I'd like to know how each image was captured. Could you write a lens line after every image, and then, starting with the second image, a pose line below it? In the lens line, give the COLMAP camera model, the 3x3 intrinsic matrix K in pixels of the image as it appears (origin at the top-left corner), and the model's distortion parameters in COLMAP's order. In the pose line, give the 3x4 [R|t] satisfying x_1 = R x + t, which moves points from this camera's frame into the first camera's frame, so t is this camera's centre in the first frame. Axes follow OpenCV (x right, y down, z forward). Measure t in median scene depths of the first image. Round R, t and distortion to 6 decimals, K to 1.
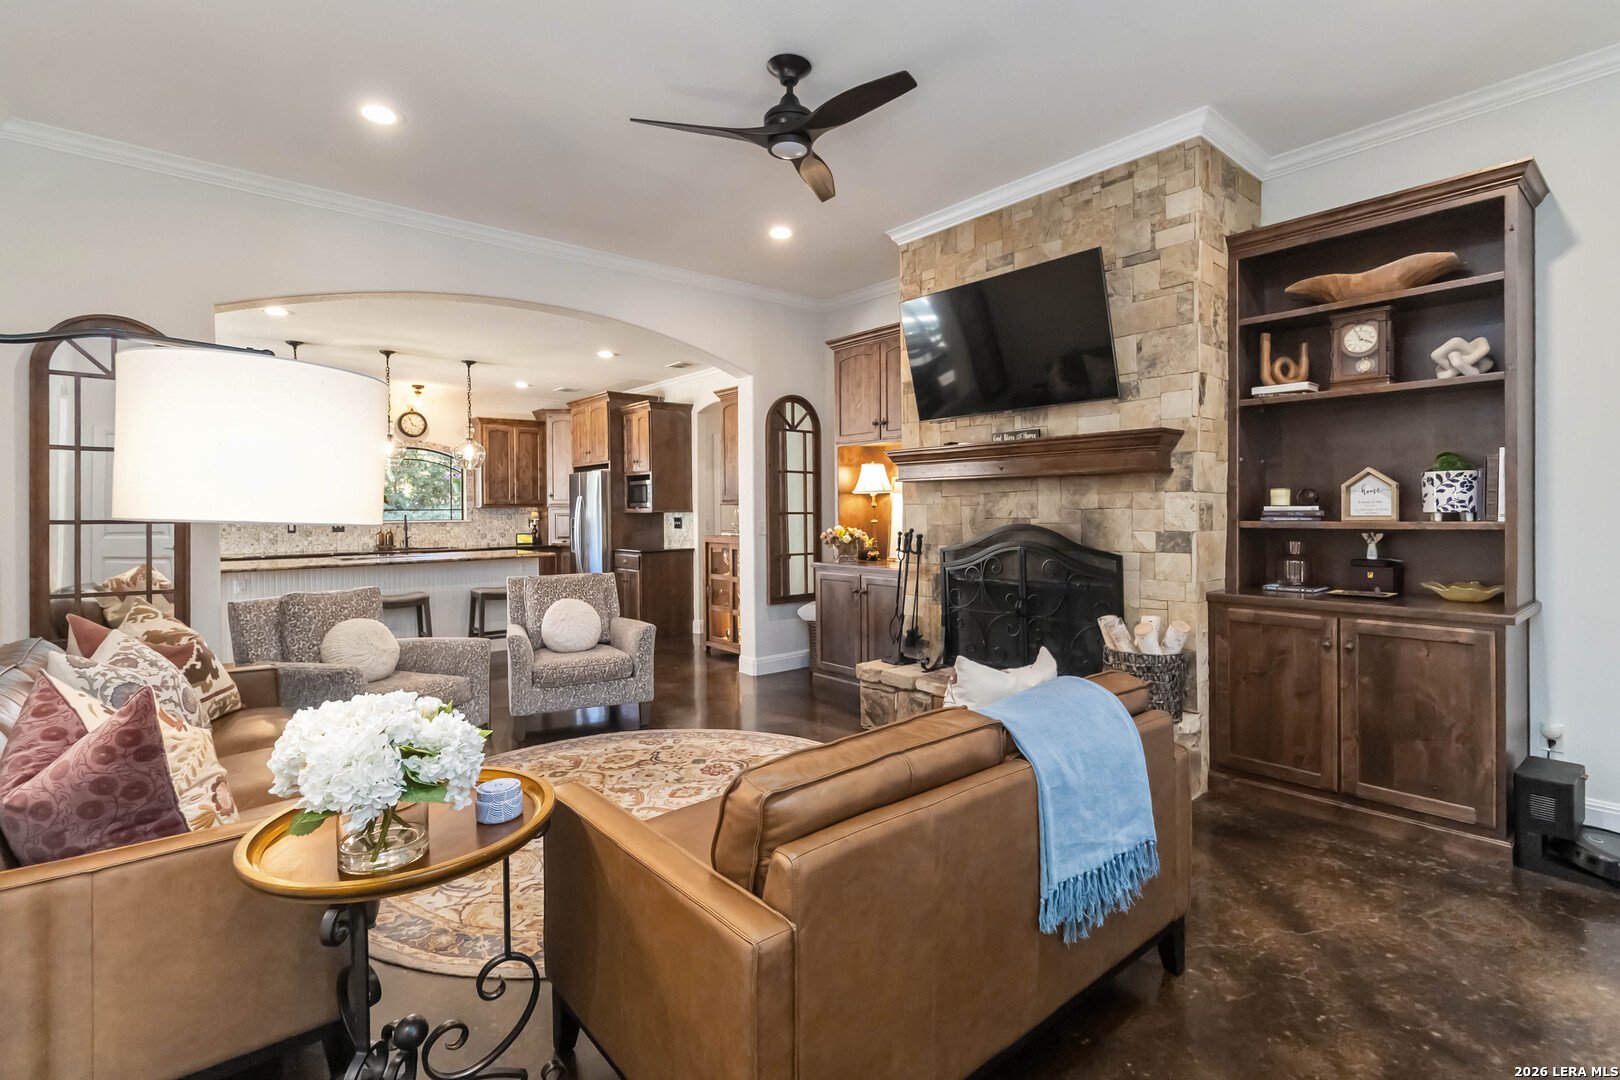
lens RADIAL K [[765.0, 0, 820.3], [0, 765.0, 520.3], [0, 0, 1]] dist [-0.001204, 0.000845]
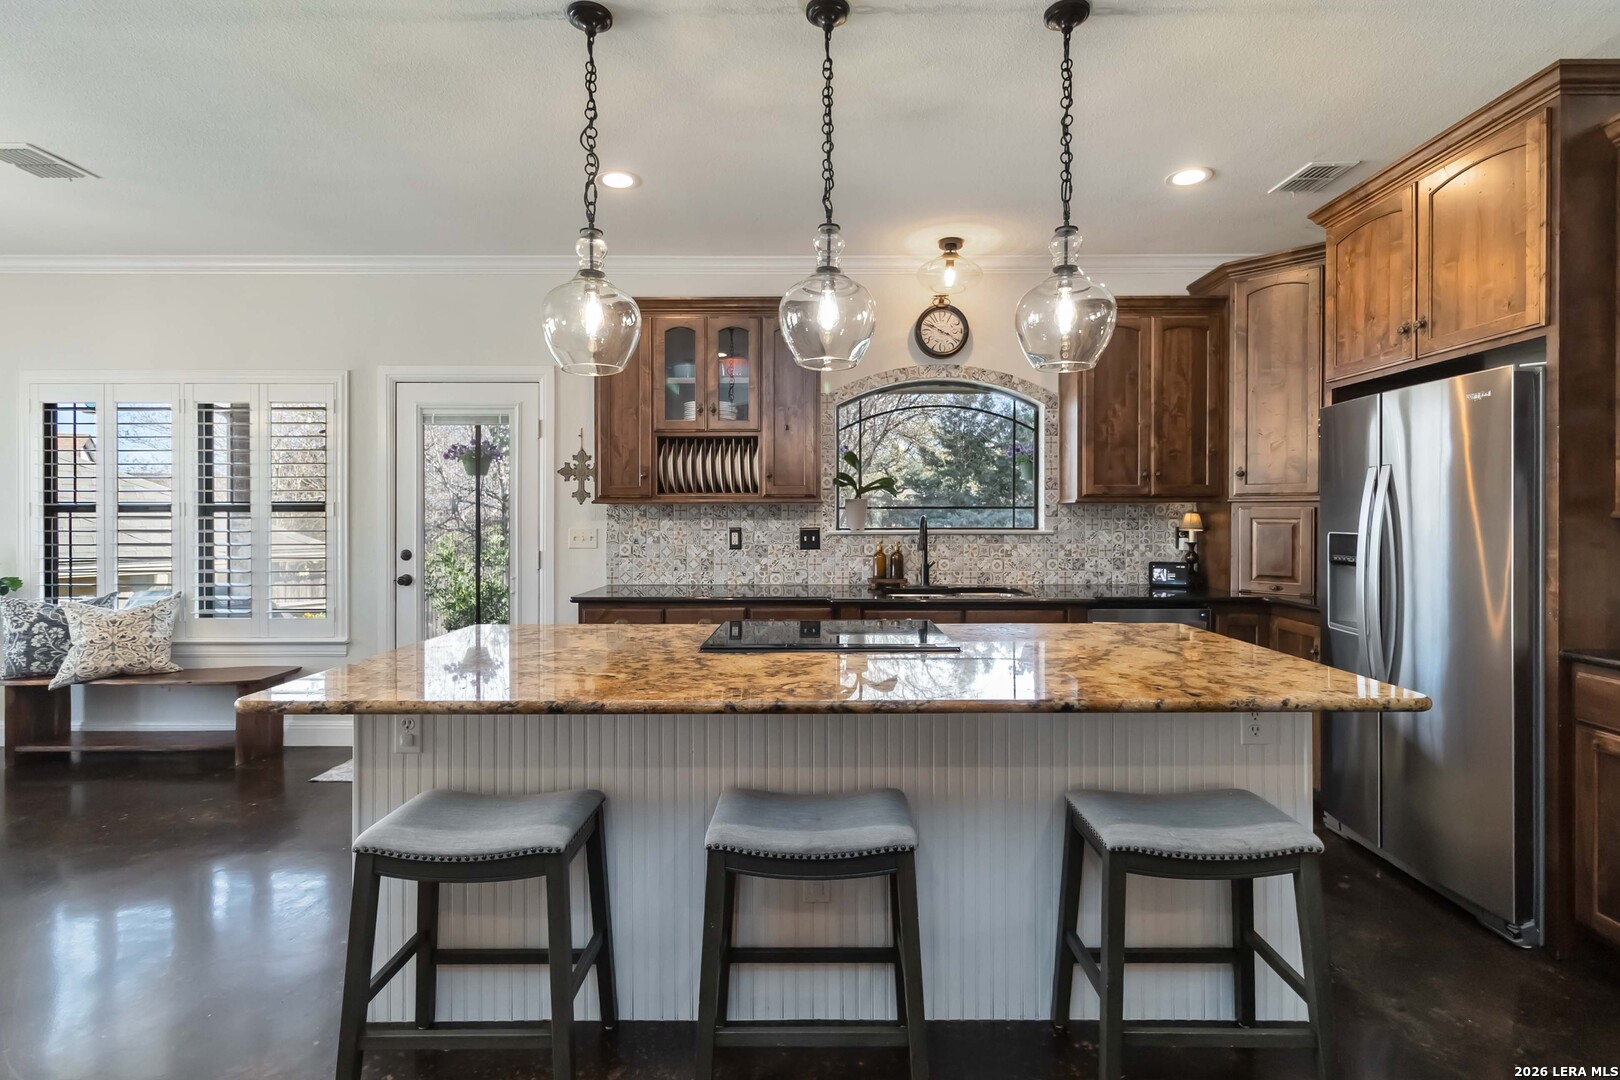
lens RADIAL K [[765.0, 0, 808.5], [0, 765.0, 522.2], [0, 0, 1]] dist [-0.001204, 0.000845]
pose [[0.751646, 0.012486, -0.659448, -0.259304], [-0.011921, 0.999915, 0.005345, -0.005581], [0.659459, 0.003844, 0.751731, 0.546700]]
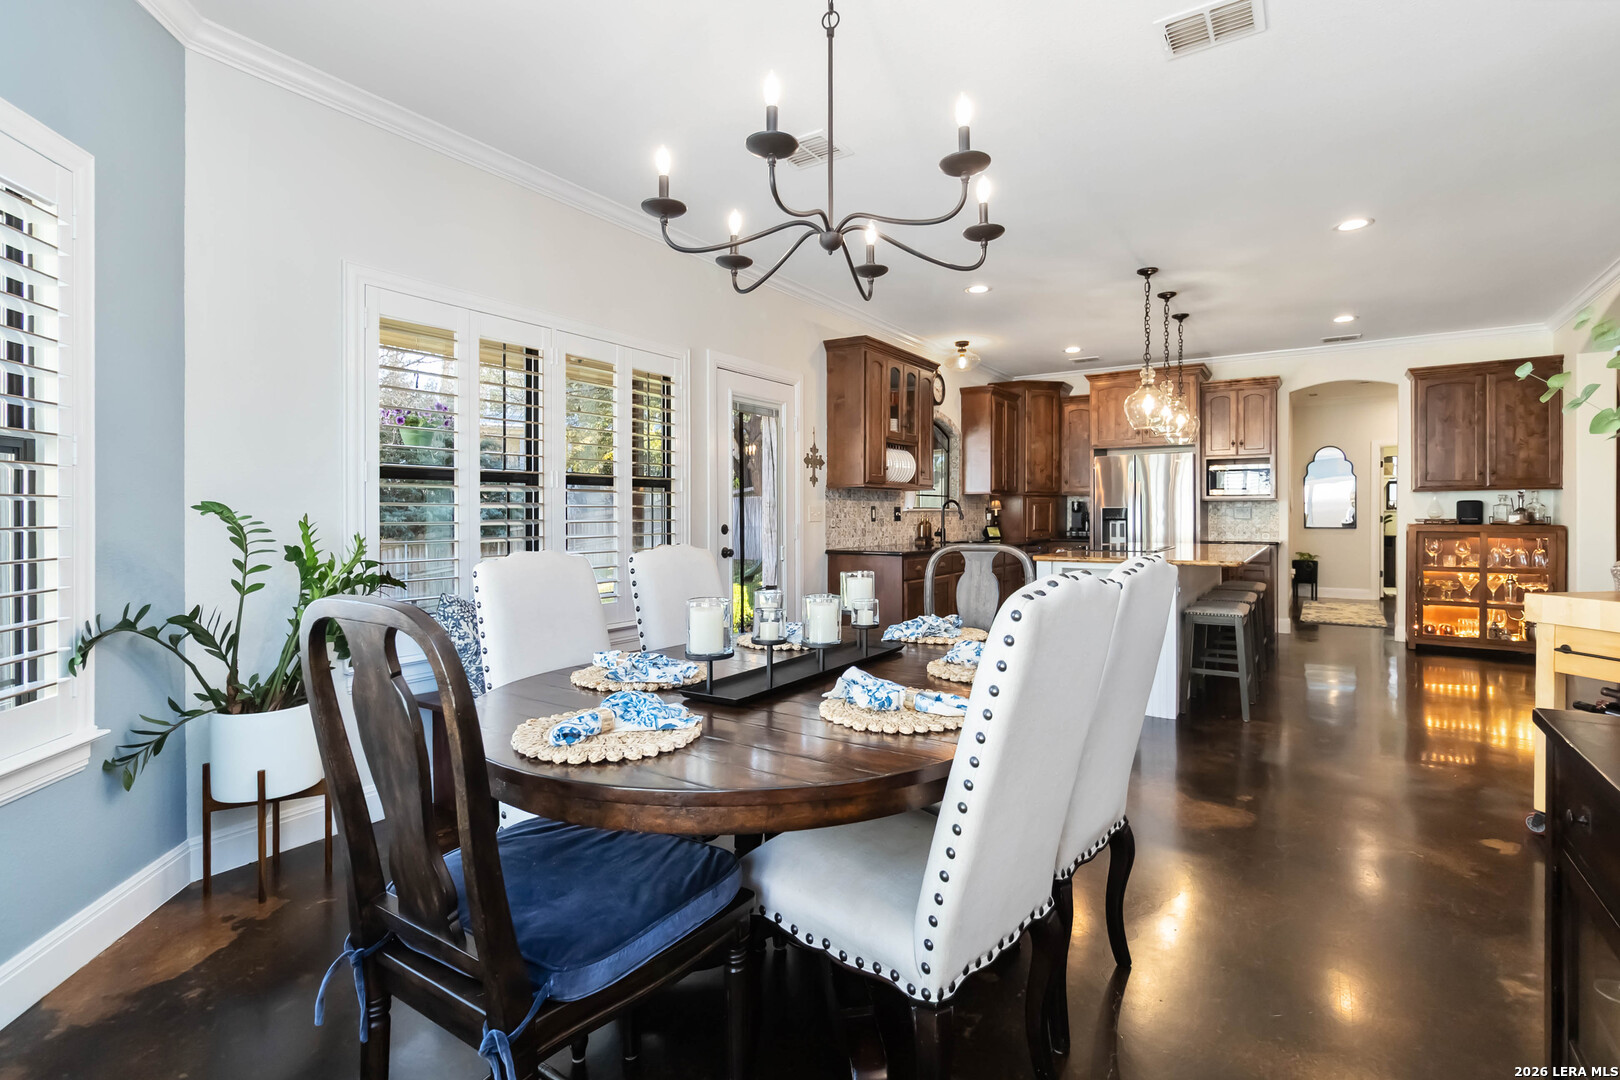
lens RADIAL K [[765.0, 0, 847.5], [0, 765.0, 515.8], [0, 0, 1]] dist [-0.001204, 0.000845]
pose [[0.959345, 0.008805, 0.282097, -0.804655], [-0.007861, 0.999959, -0.004478, 0.012133], [-0.282125, 0.002078, 0.959375, 0.236133]]
